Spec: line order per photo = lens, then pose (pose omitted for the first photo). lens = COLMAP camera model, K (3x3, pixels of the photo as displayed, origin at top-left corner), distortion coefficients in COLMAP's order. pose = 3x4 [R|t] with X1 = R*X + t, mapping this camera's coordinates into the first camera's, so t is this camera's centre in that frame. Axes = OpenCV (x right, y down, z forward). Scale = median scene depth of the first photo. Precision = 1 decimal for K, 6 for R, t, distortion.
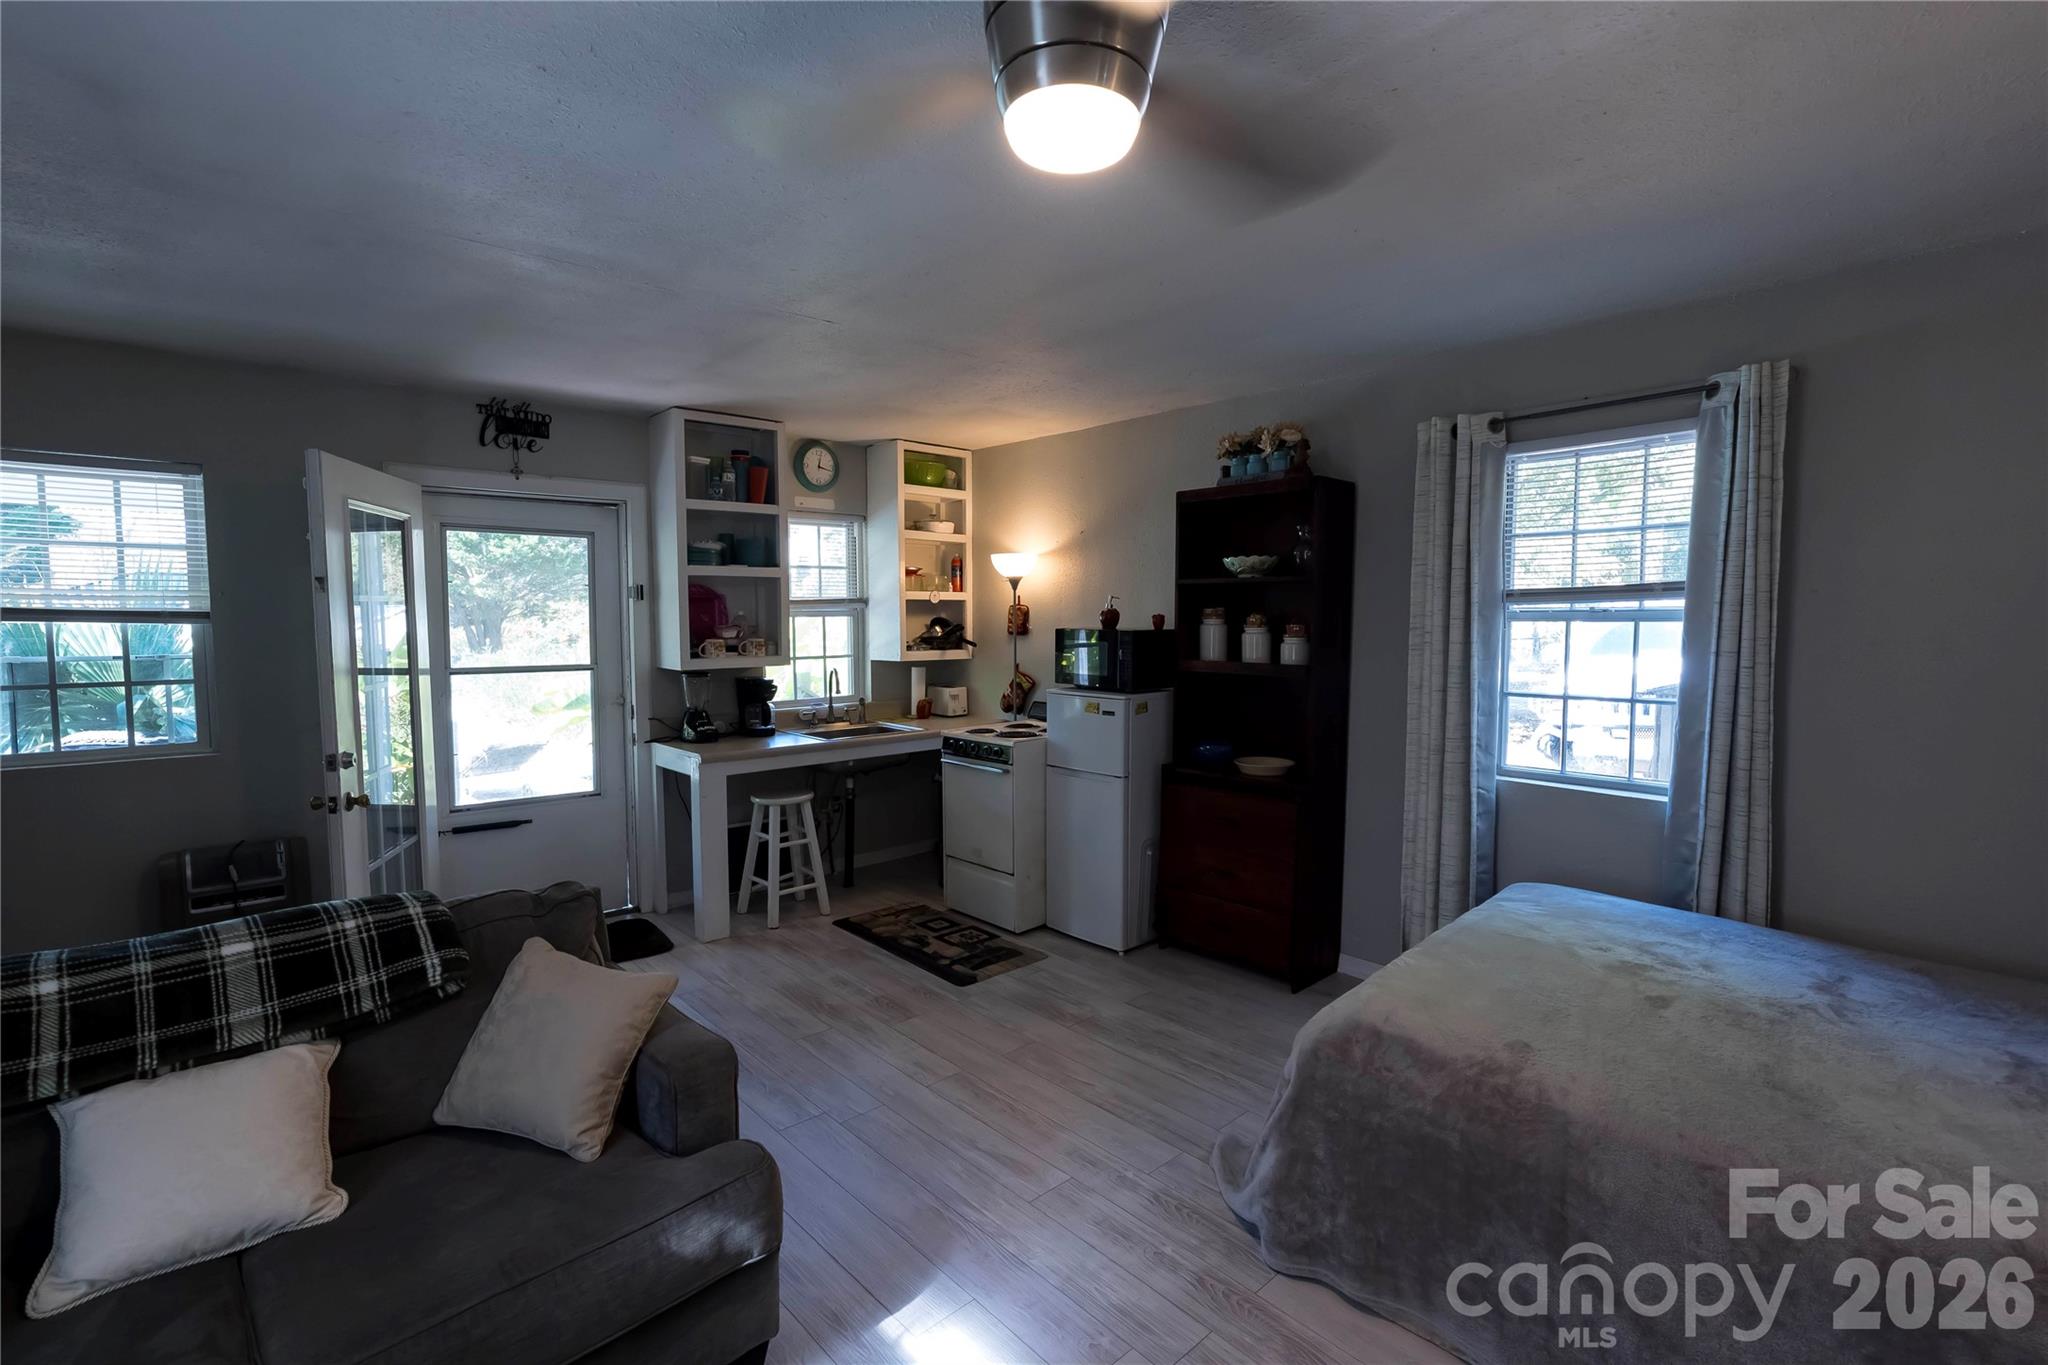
lens RADIAL K [[920.1, 0, 1014.7], [0, 920.1, 680.7], [0, 0, 1]] dist [-0.001327, 0.000154]
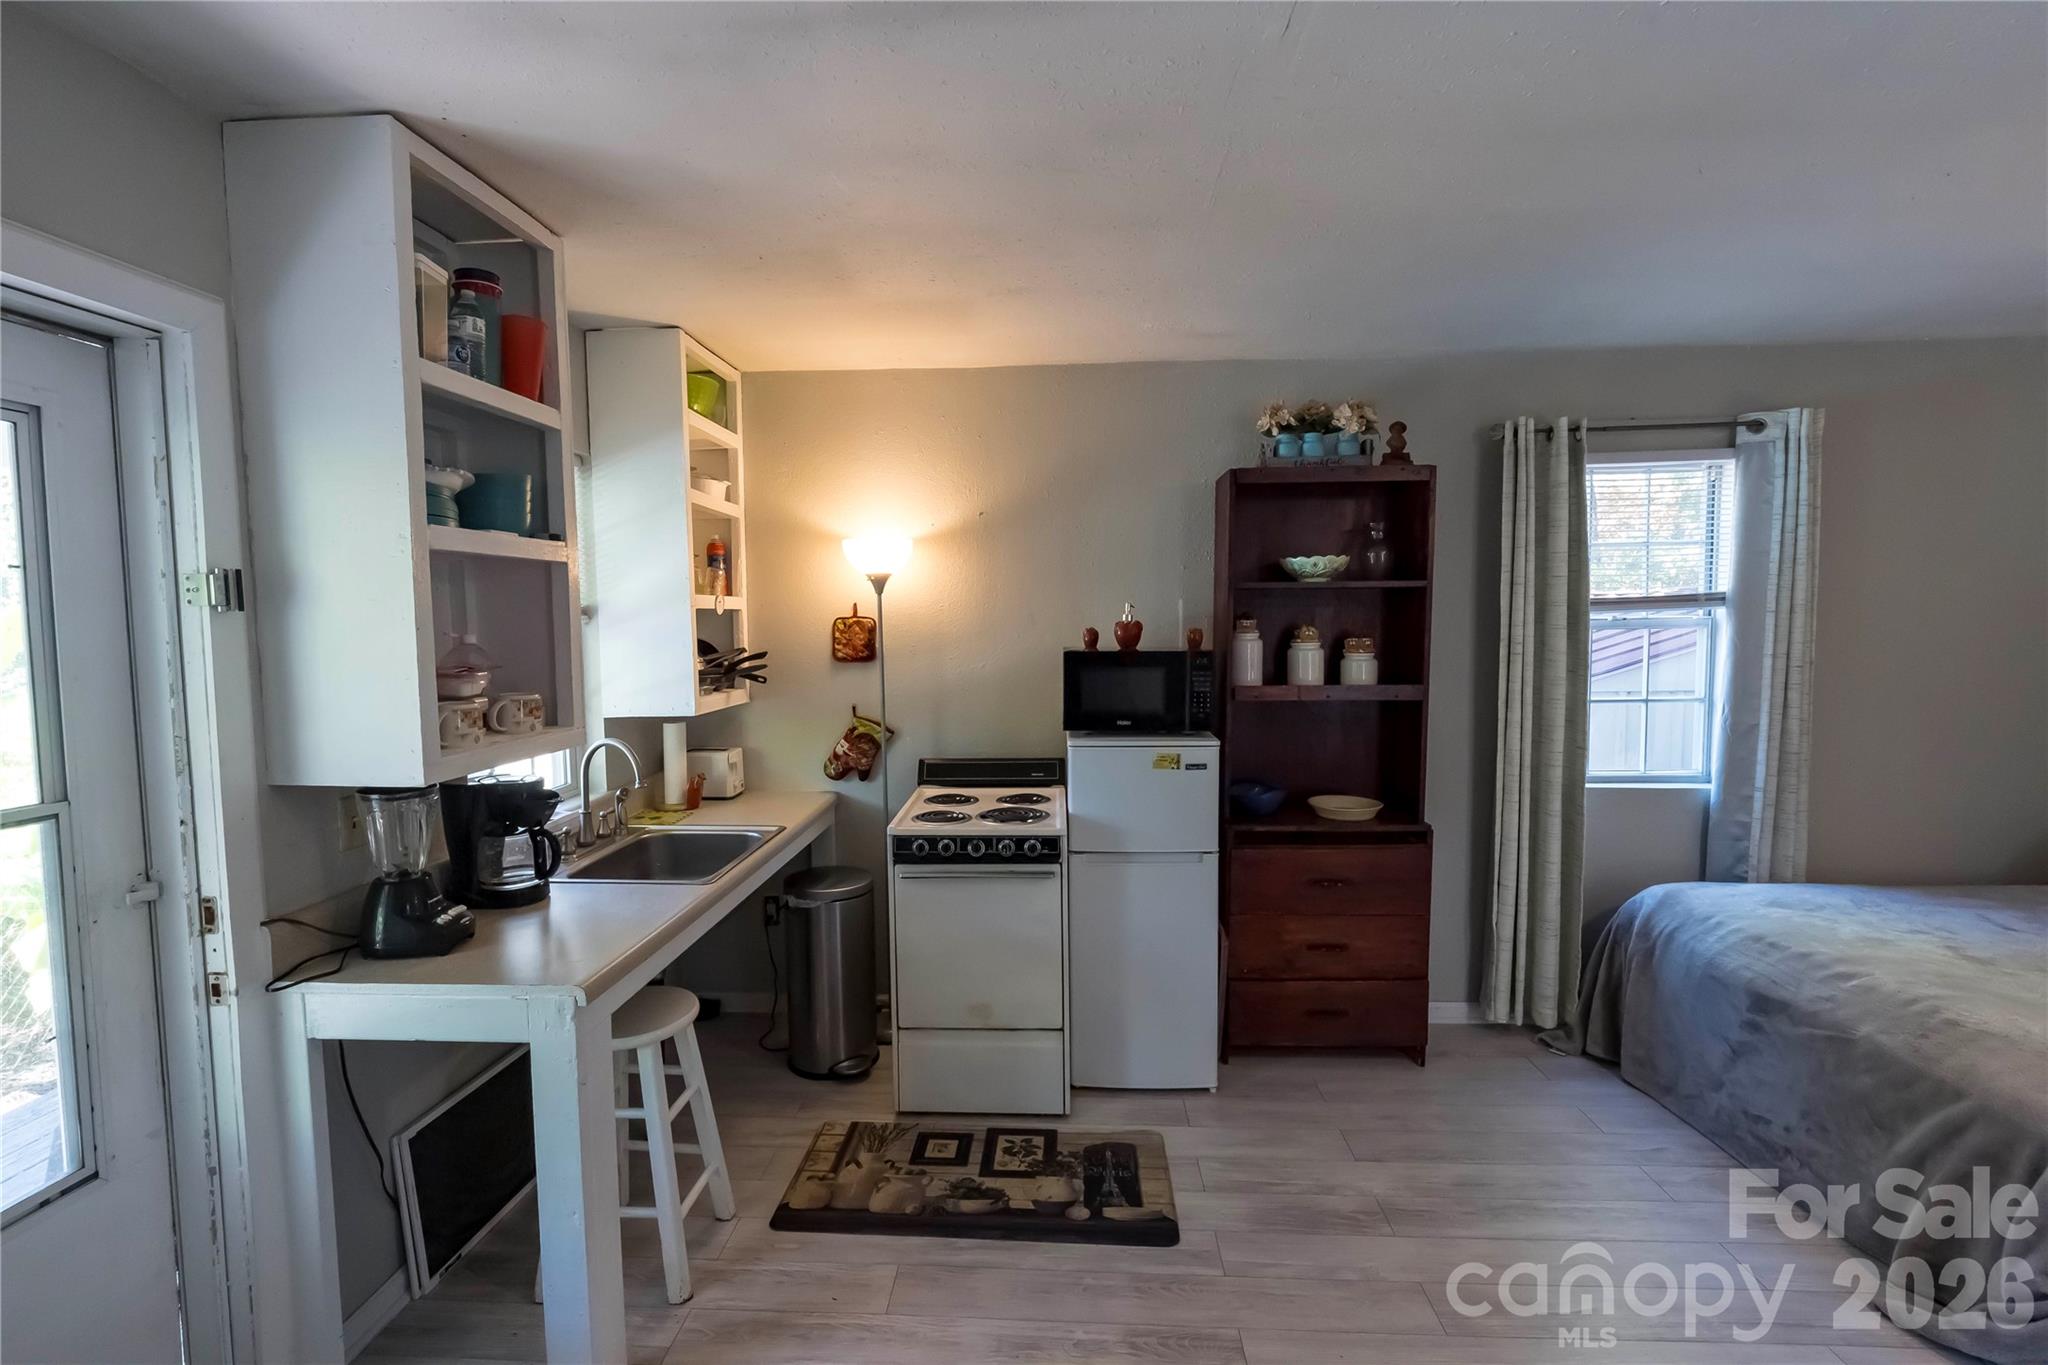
lens RADIAL K [[920.1, 0, 1029.8], [0, 920.1, 687.2], [0, 0, 1]] dist [-0.001327, 0.000154]
pose [[0.710880, -0.059698, 0.700775, -0.466814], [0.061185, 0.997863, 0.022940, -0.048761], [-0.700647, 0.026569, 0.713013, 0.547791]]
